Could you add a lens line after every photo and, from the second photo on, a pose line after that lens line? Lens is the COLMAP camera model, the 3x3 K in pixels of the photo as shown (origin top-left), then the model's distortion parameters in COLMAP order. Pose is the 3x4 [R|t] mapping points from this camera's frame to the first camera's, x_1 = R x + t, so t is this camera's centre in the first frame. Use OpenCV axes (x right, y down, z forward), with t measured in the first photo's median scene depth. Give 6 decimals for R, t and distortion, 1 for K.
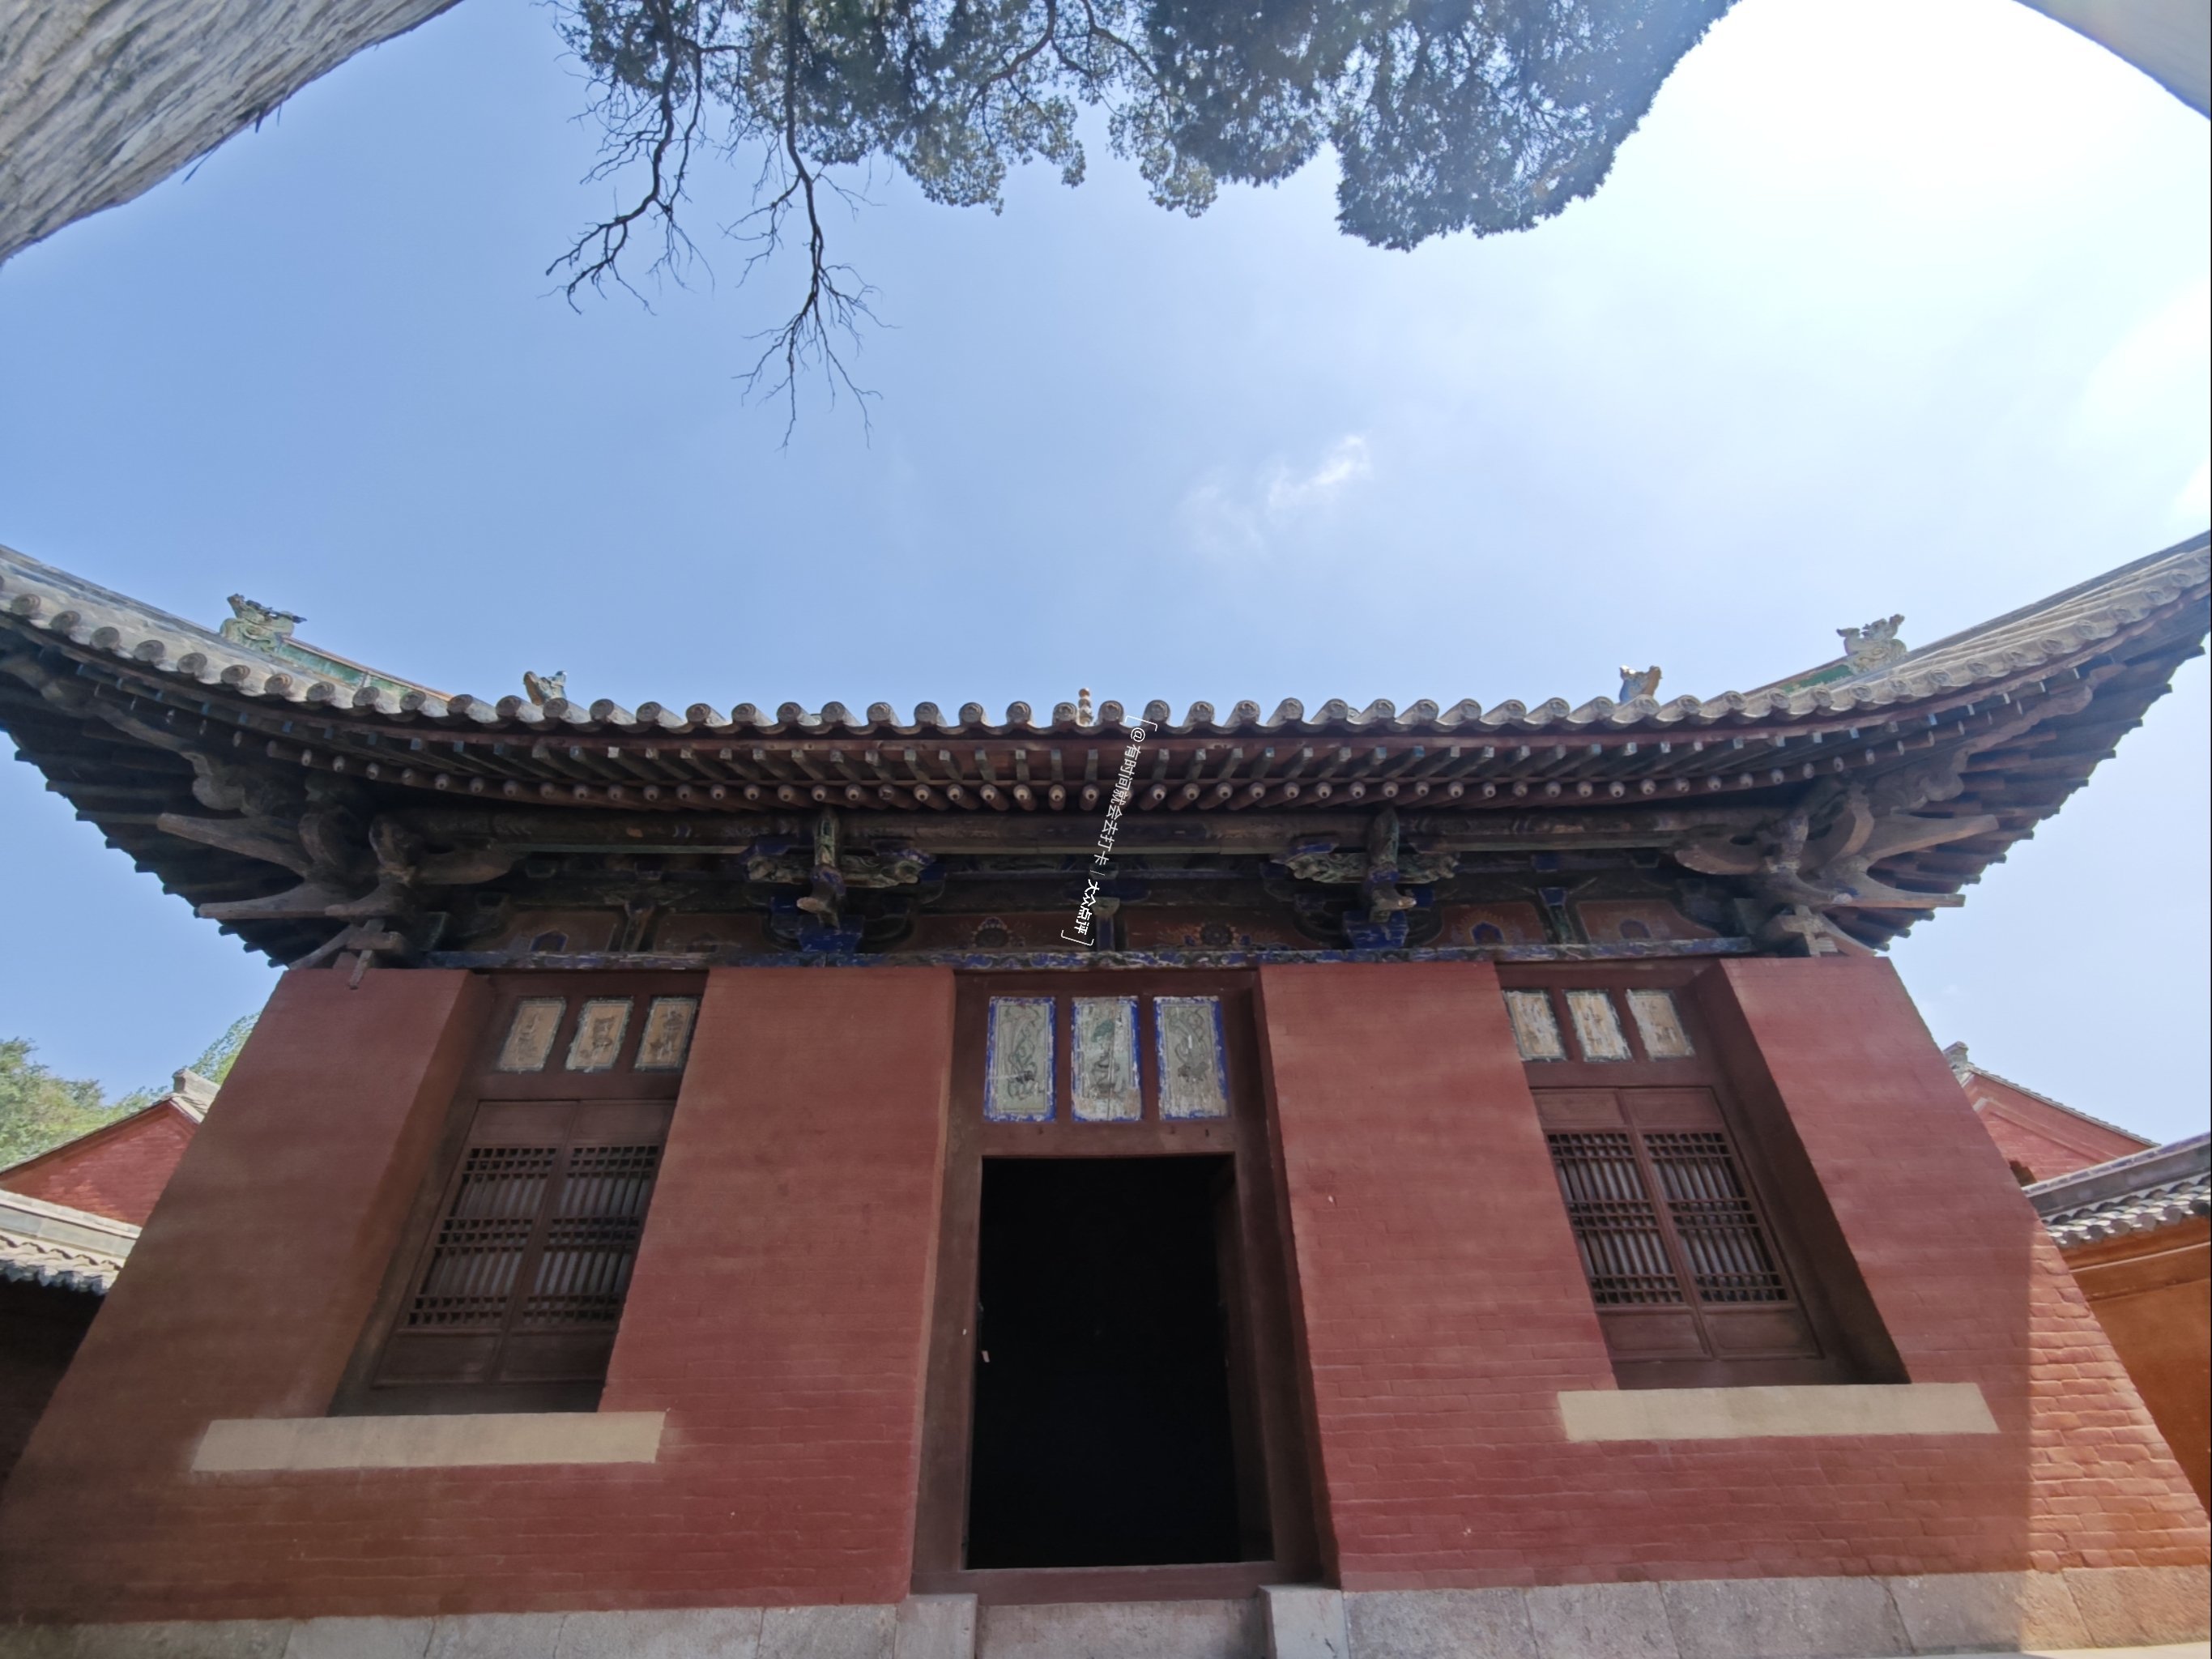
lens RADIAL K [[897.6, 0, 1104.8], [0, 897.6, 842.0], [0, 0, 1]] dist [0.000353, 0.000087]
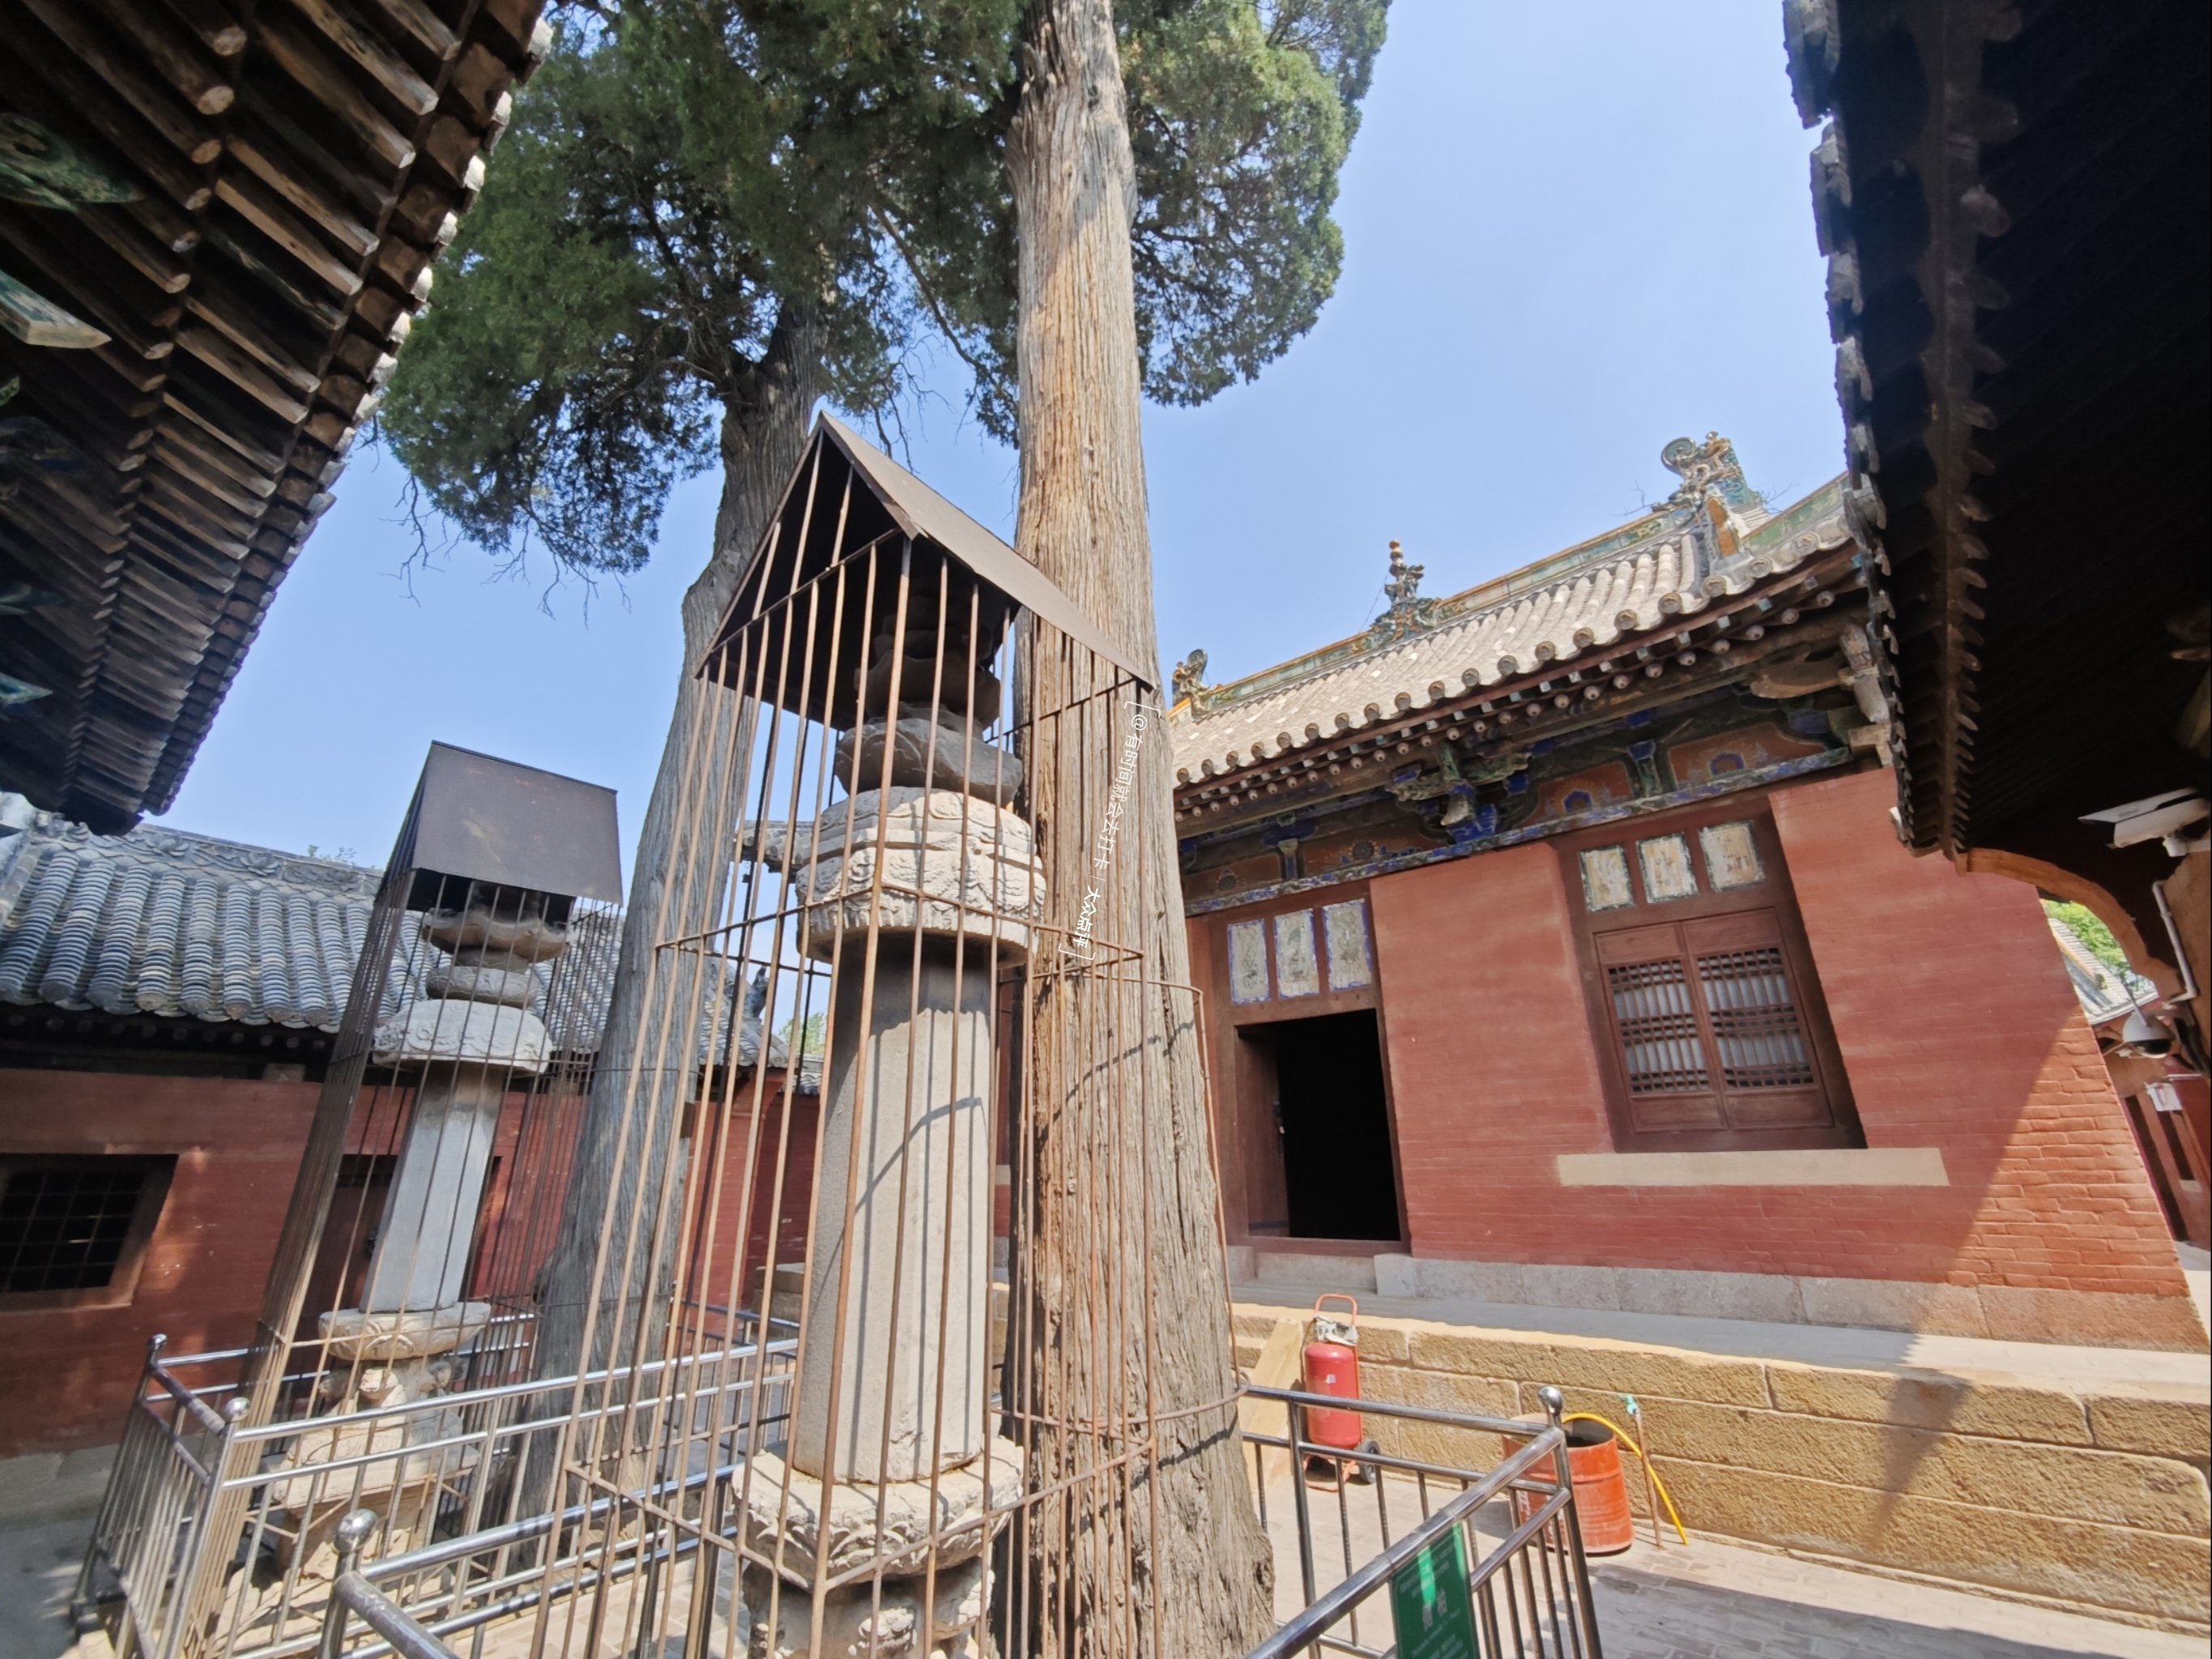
lens RADIAL K [[897.6, 0, 1101.5], [0, 897.6, 825.6], [0, 0, 1]] dist [0.000353, 0.000087]
pose [[0.753106, -0.225777, -0.617944, 0.827774], [0.369286, 0.922415, 0.113039, -0.285854], [0.544480, -0.313329, 0.778053, -0.336150]]
